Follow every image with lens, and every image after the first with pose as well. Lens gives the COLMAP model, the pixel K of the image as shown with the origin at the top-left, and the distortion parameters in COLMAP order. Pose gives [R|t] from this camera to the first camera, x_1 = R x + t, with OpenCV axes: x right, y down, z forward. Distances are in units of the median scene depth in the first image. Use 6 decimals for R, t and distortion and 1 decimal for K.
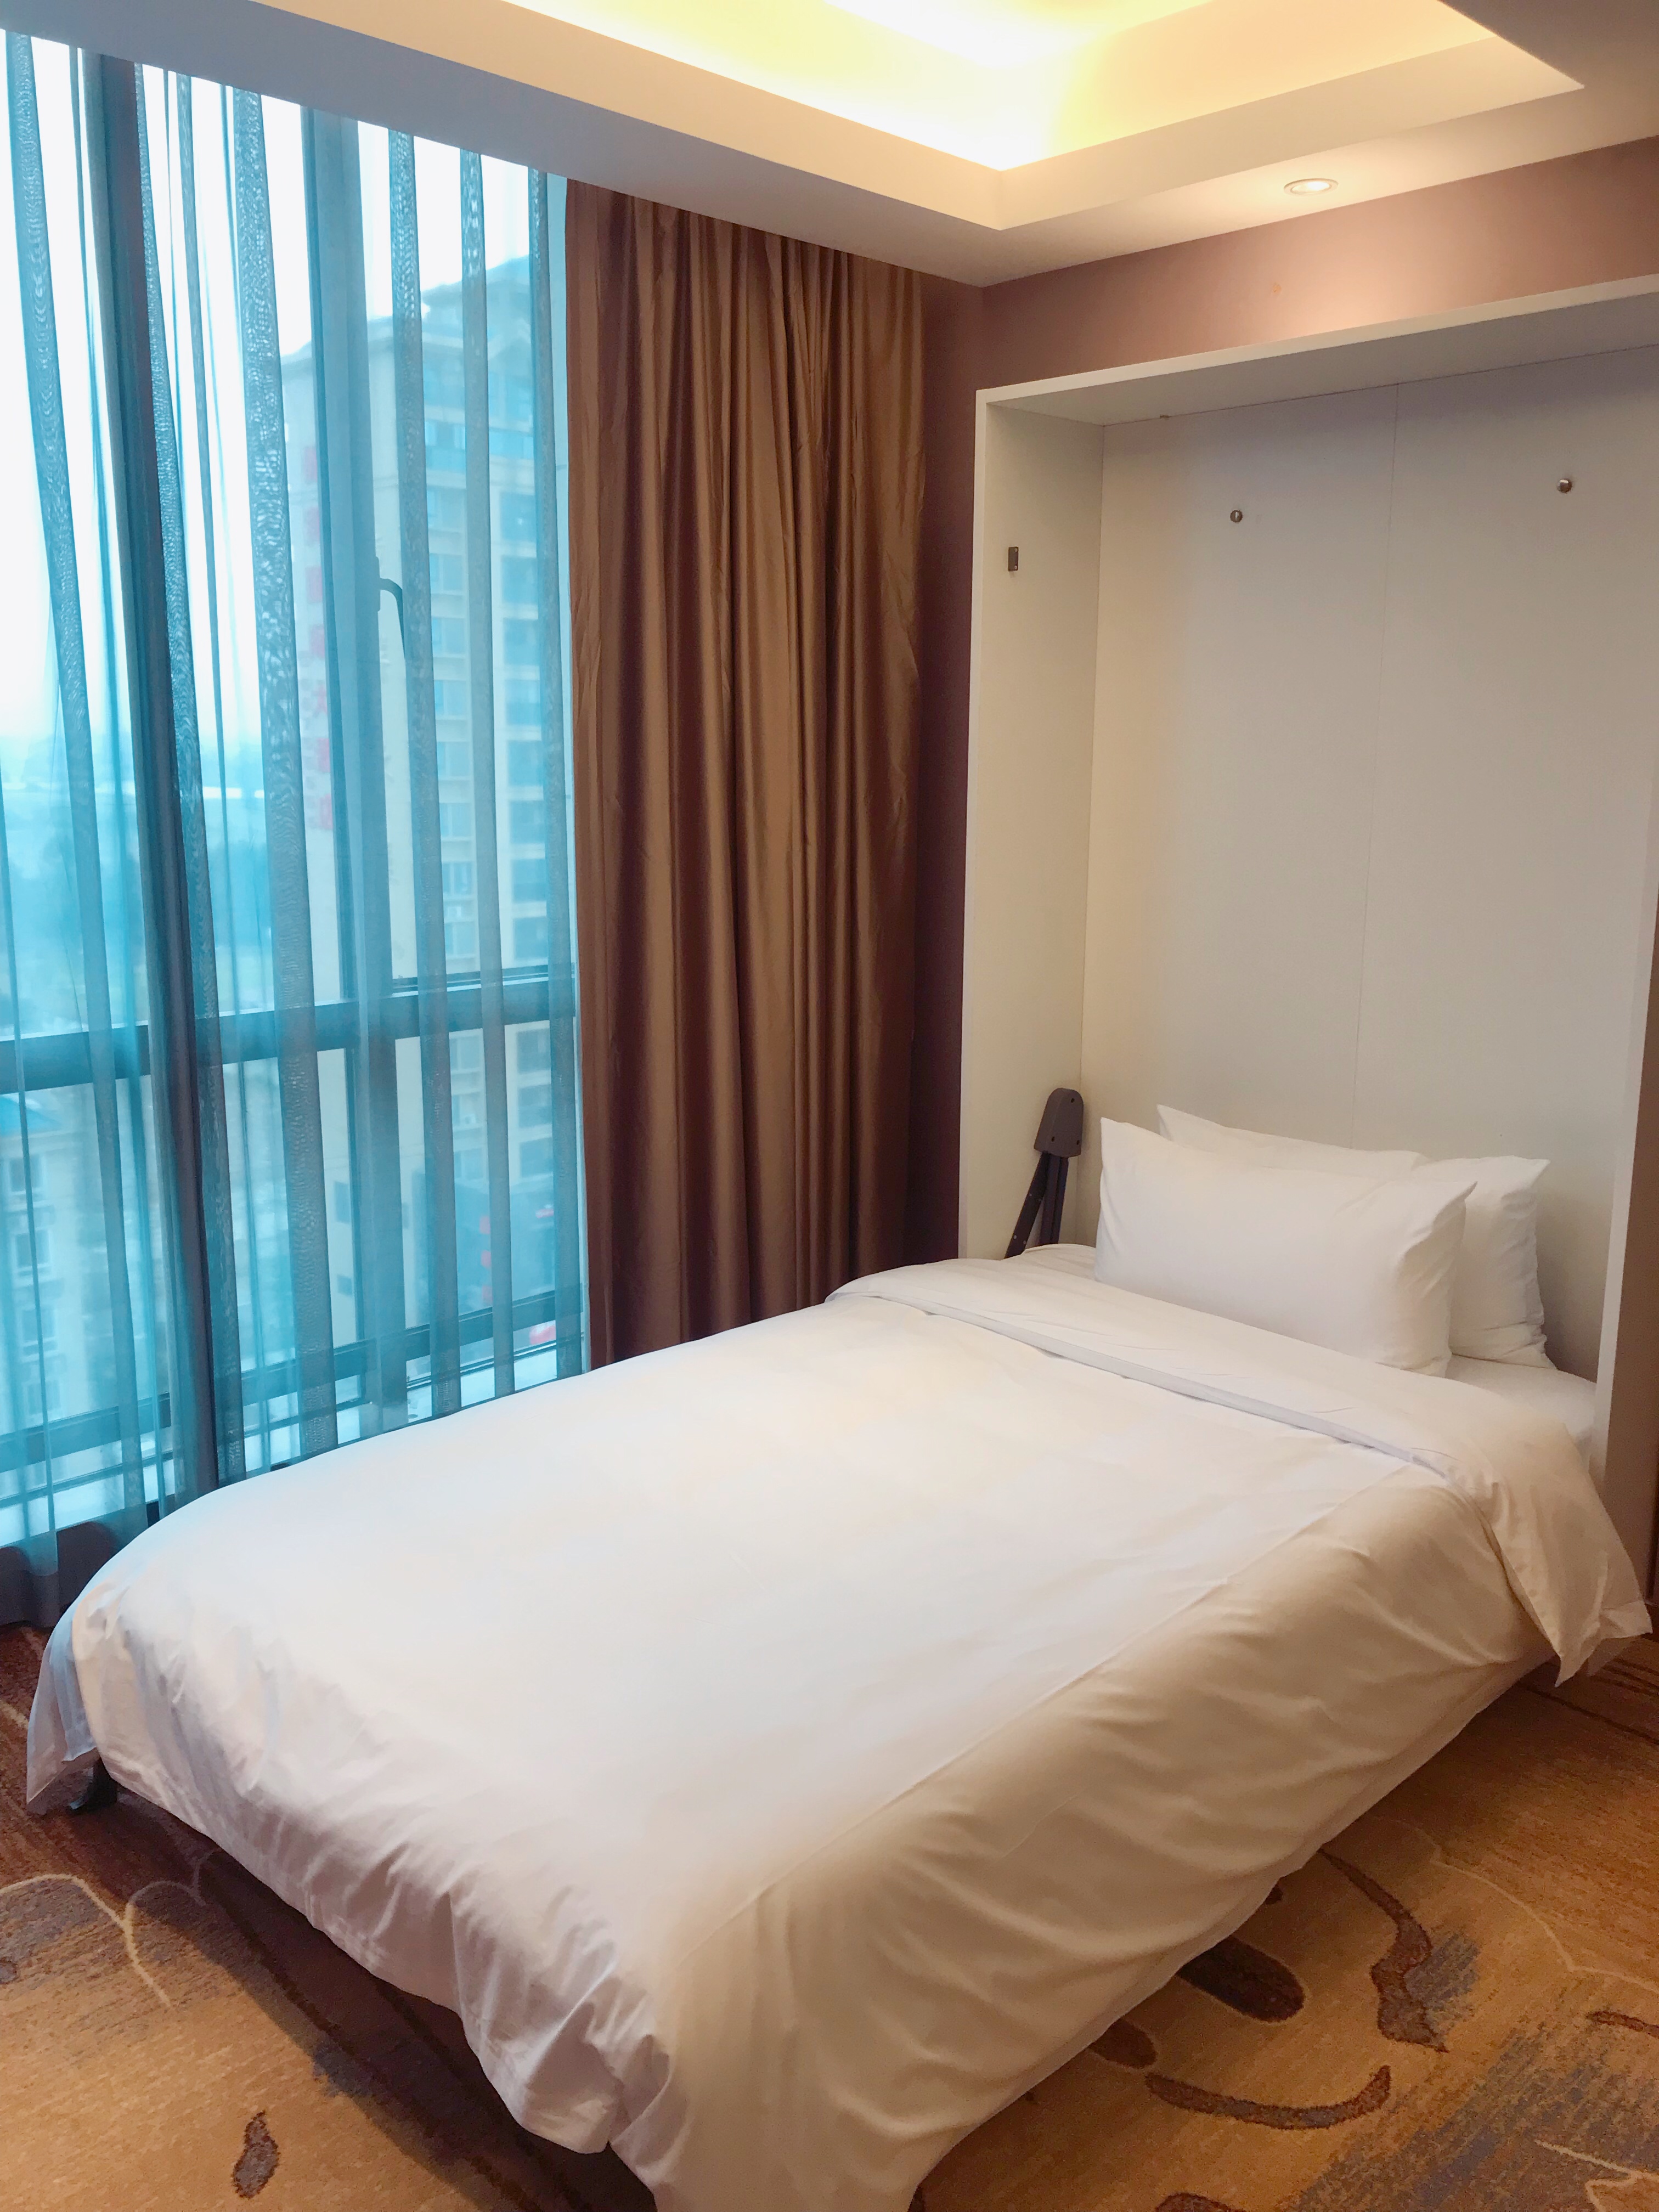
lens RADIAL K [[1795.3, 0, 829.3], [0, 1795.3, 1093.3], [0, 0, 1]] dist [0.015802, 0.005887]
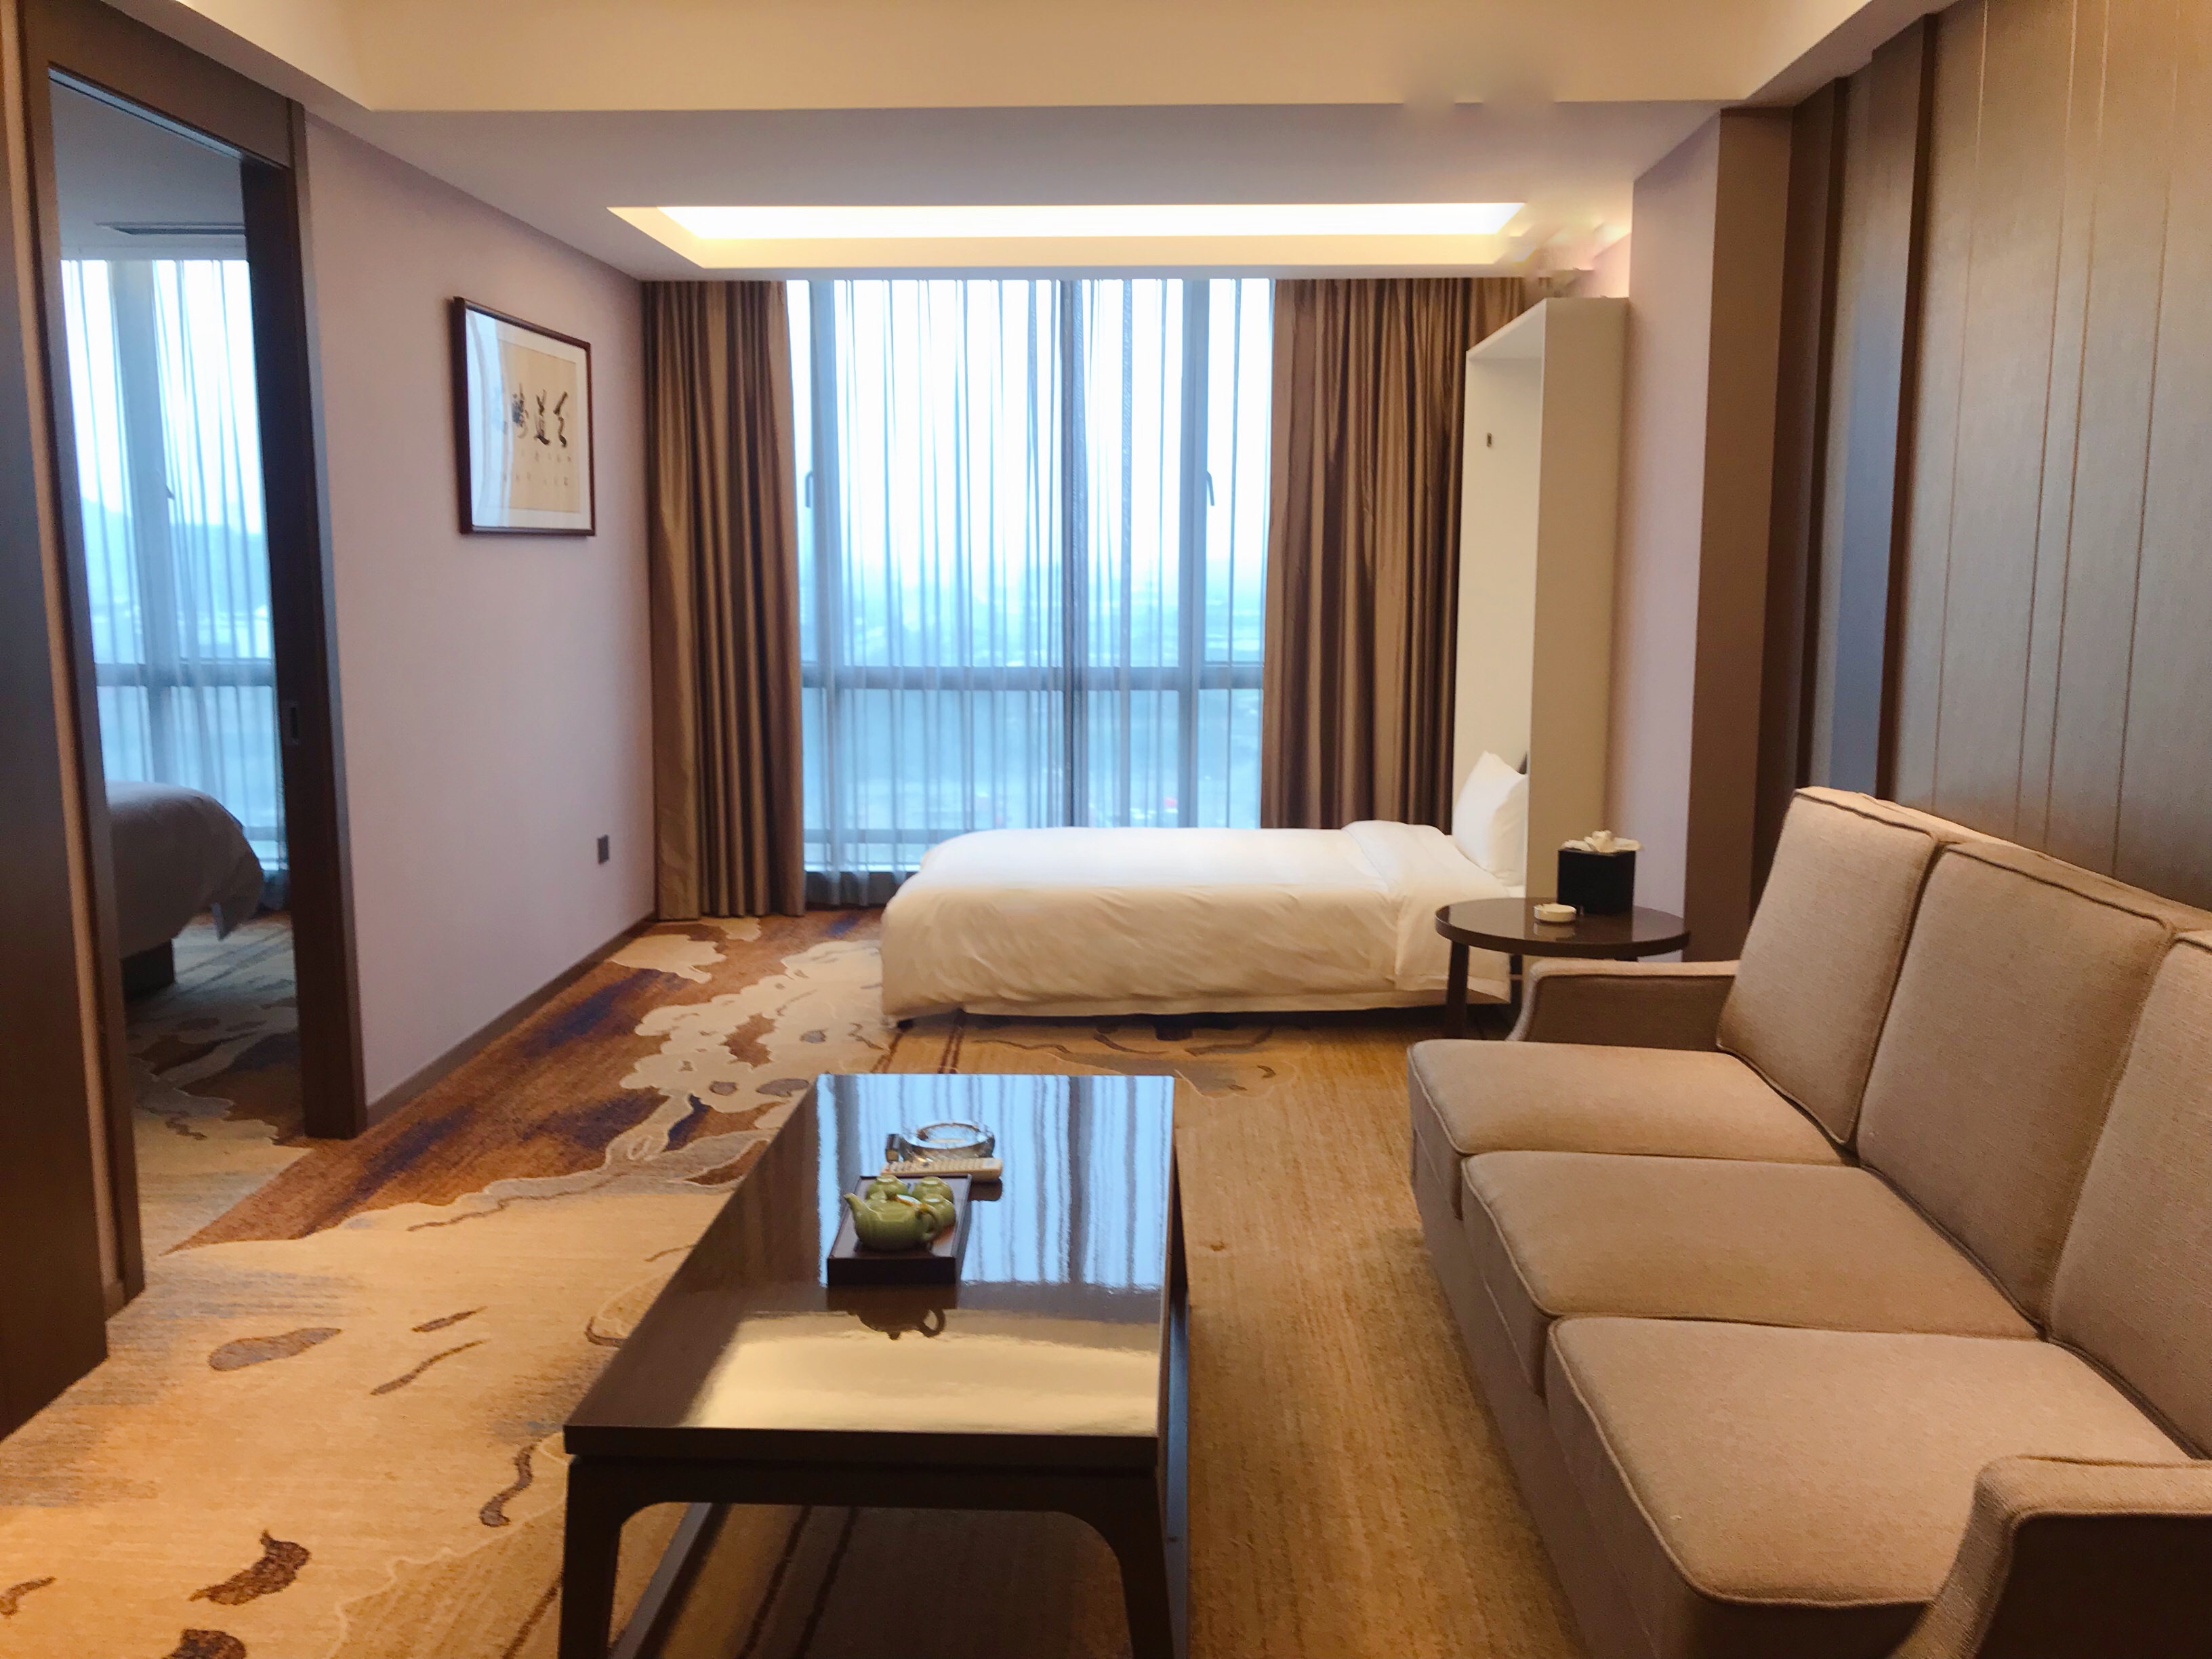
lens RADIAL K [[1749.8, 0, 1106.0], [0, 1749.8, 829.5], [0, 0, 1]] dist [0.154608, -0.003646]
pose [[0.688811, 0.095776, -0.718586, 1.434881], [-0.137012, 0.990569, 0.000692, 0.172186], [0.711875, 0.097978, 0.695438, -0.585394]]
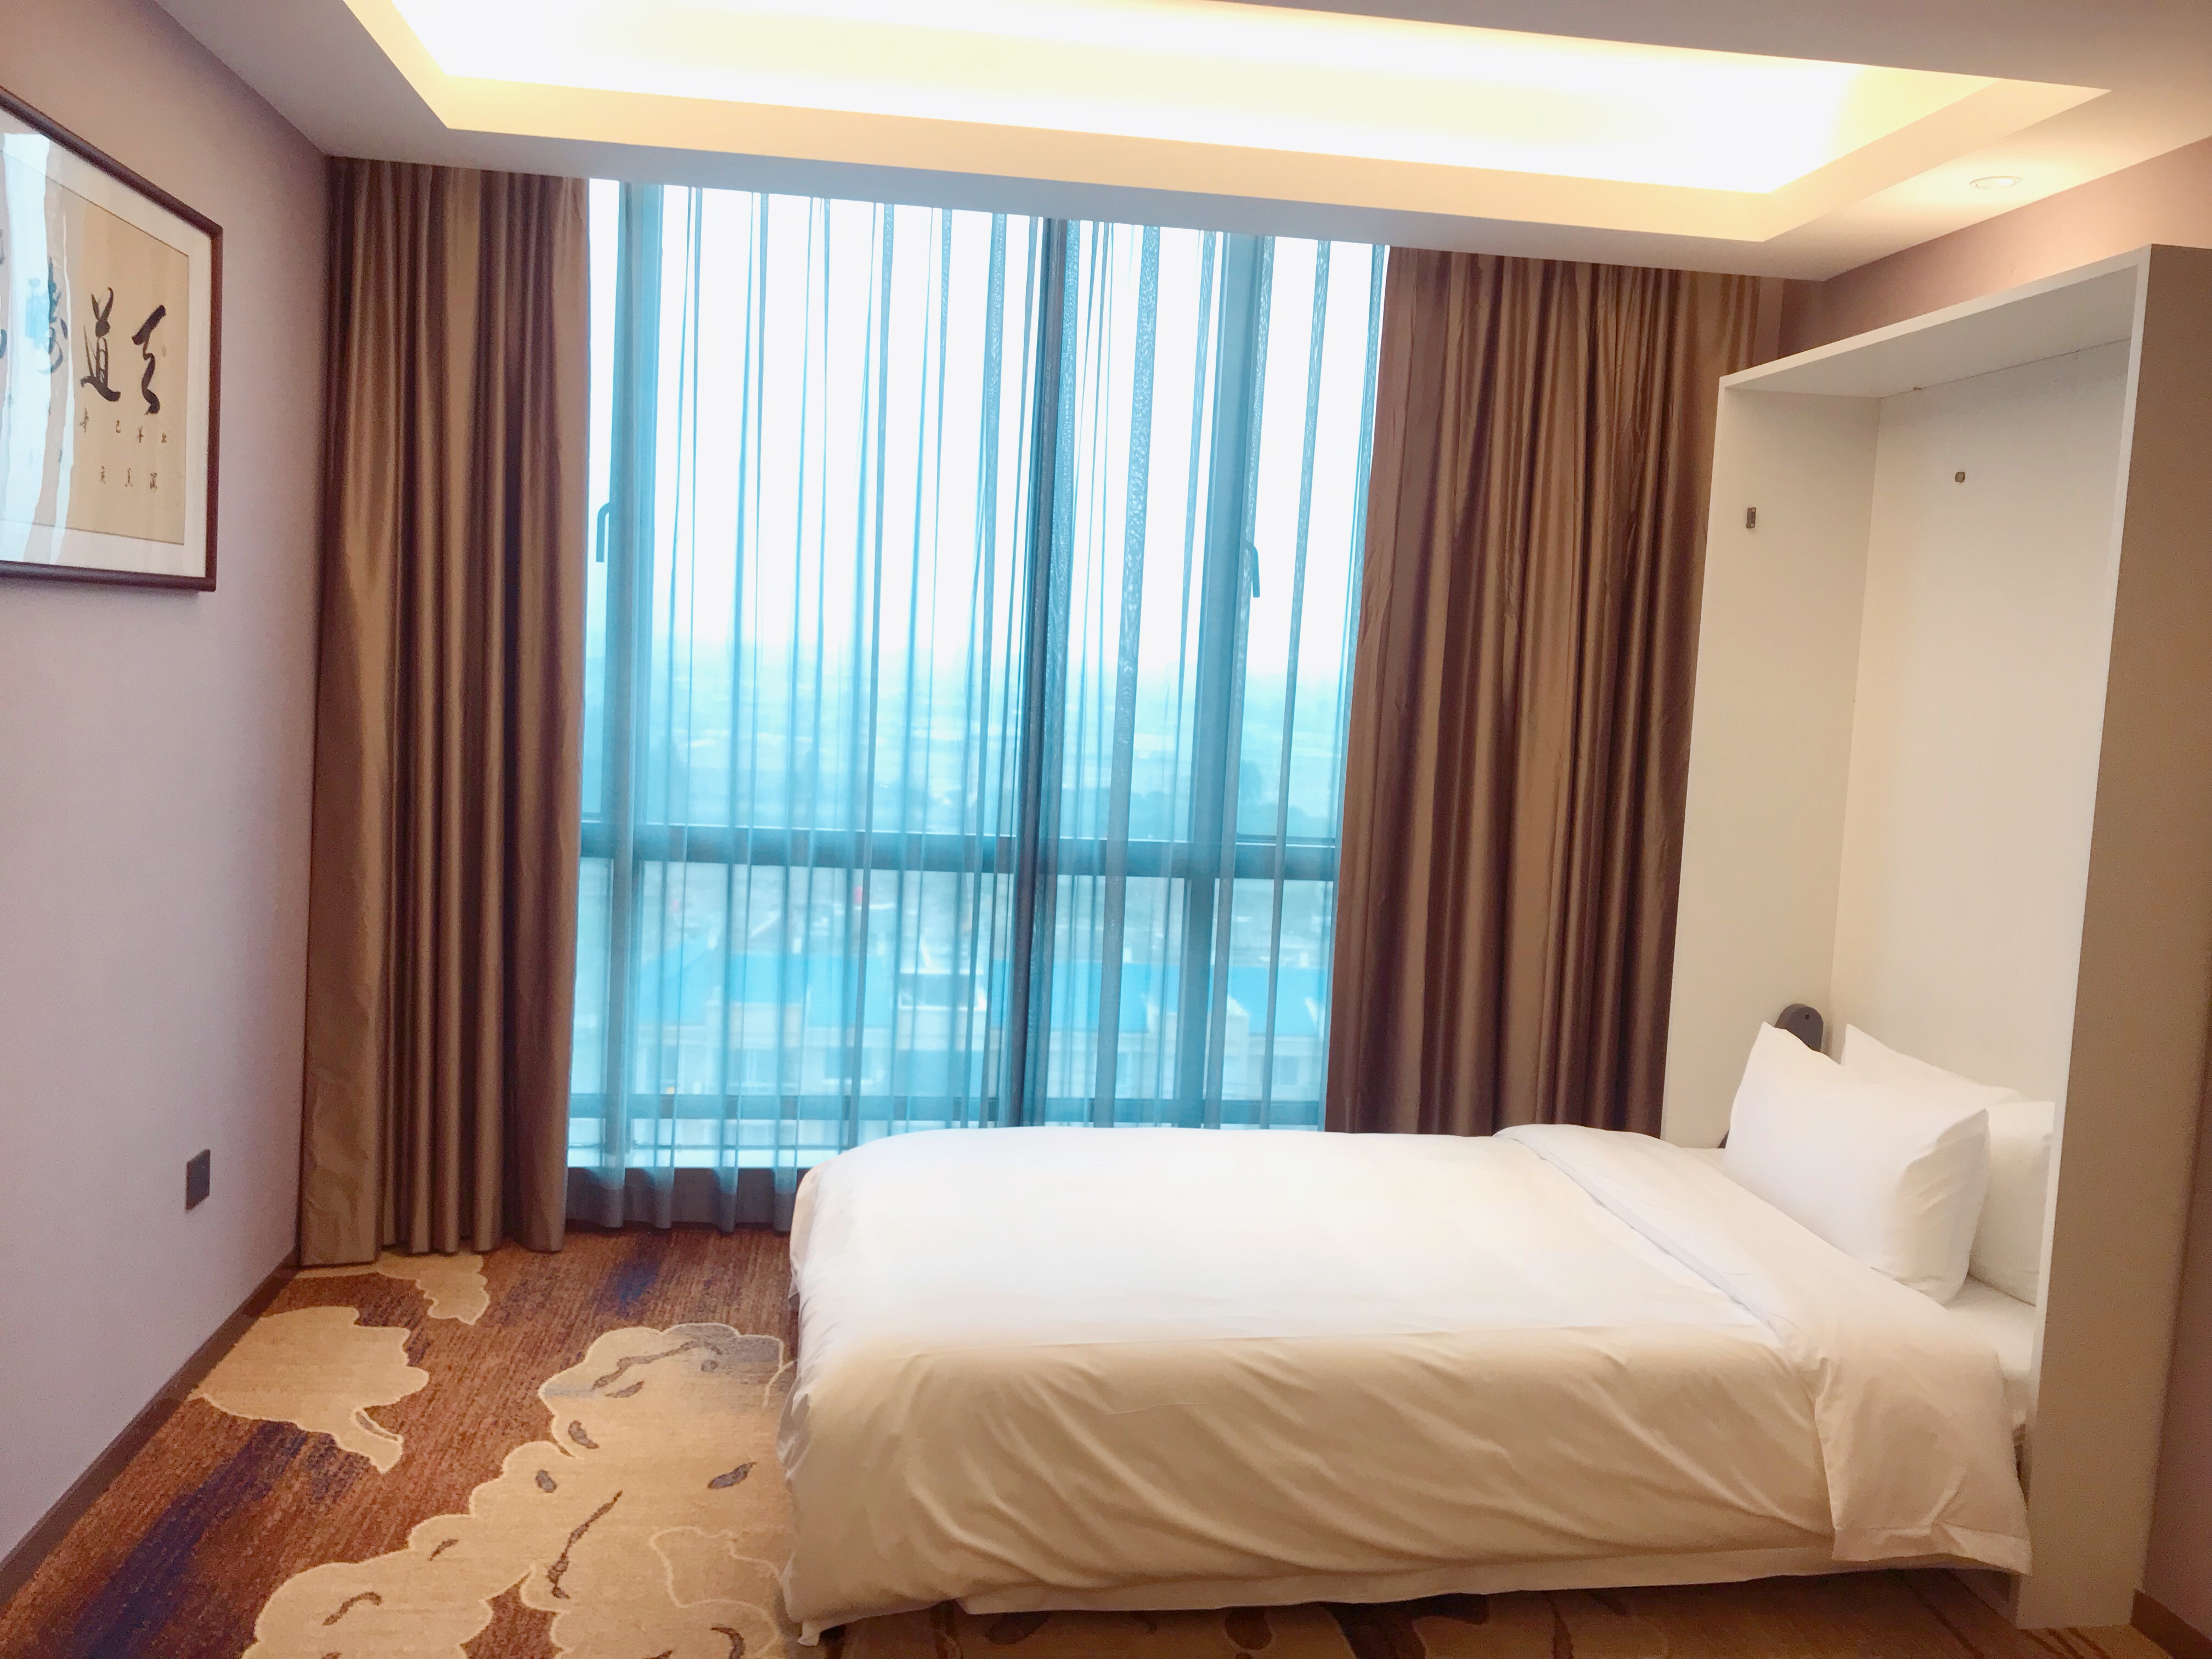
lens RADIAL K [[1795.3, 0, 1106.0], [0, 1795.3, 829.5], [0, 0, 1]] dist [0.015802, 0.005887]
pose [[0.798301, 0.086778, -0.595974, 0.584436], [-0.159600, 0.984668, -0.070408, 0.047702], [0.580727, 0.151324, 0.799911, -0.131115]]
